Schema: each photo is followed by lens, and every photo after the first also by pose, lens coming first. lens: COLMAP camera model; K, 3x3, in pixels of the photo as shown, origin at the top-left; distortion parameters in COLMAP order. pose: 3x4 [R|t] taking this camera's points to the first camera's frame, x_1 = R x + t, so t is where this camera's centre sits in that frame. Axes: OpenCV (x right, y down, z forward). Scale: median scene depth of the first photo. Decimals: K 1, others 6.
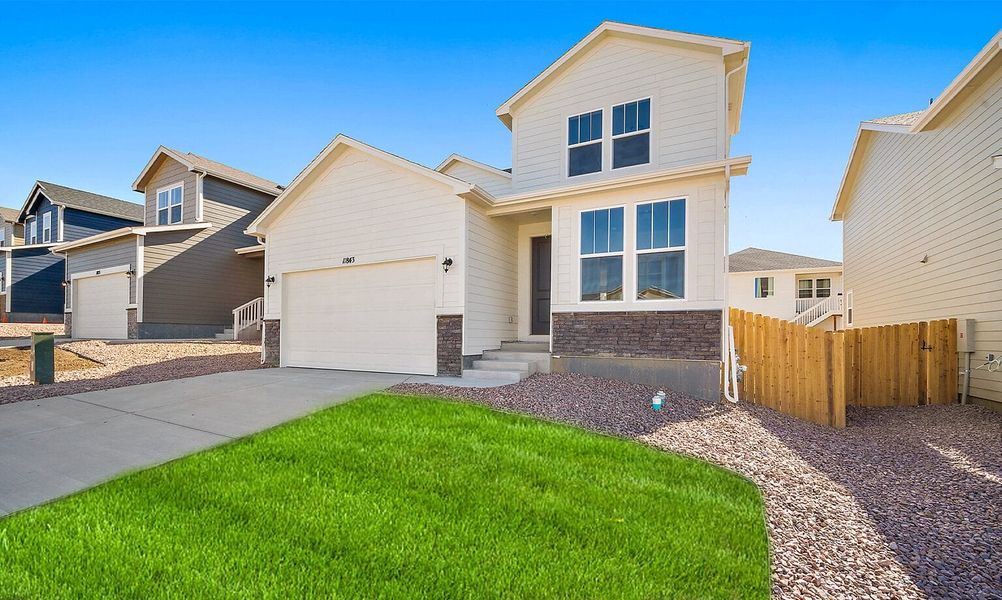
lens RADIAL K [[413.6, 0, 504.2], [0, 413.6, 340.9], [0, 0, 1]] dist [-0.001256, -0.000076]
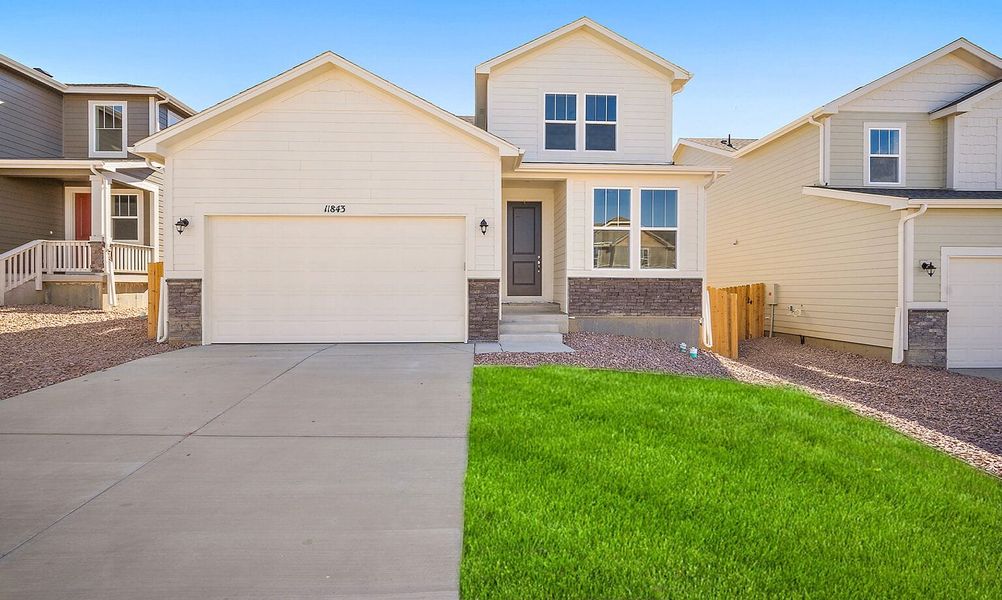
lens RADIAL K [[411.1, 0, 501.0], [0, 411.1, 300.0], [0, 0, 1]] dist [0.000677, 0.000158]
pose [[0.866495, -0.018361, 0.498848, -0.580950], [0.009495, 0.999749, 0.020304, -0.032365], [-0.499096, -0.012857, 0.866451, 0.150388]]
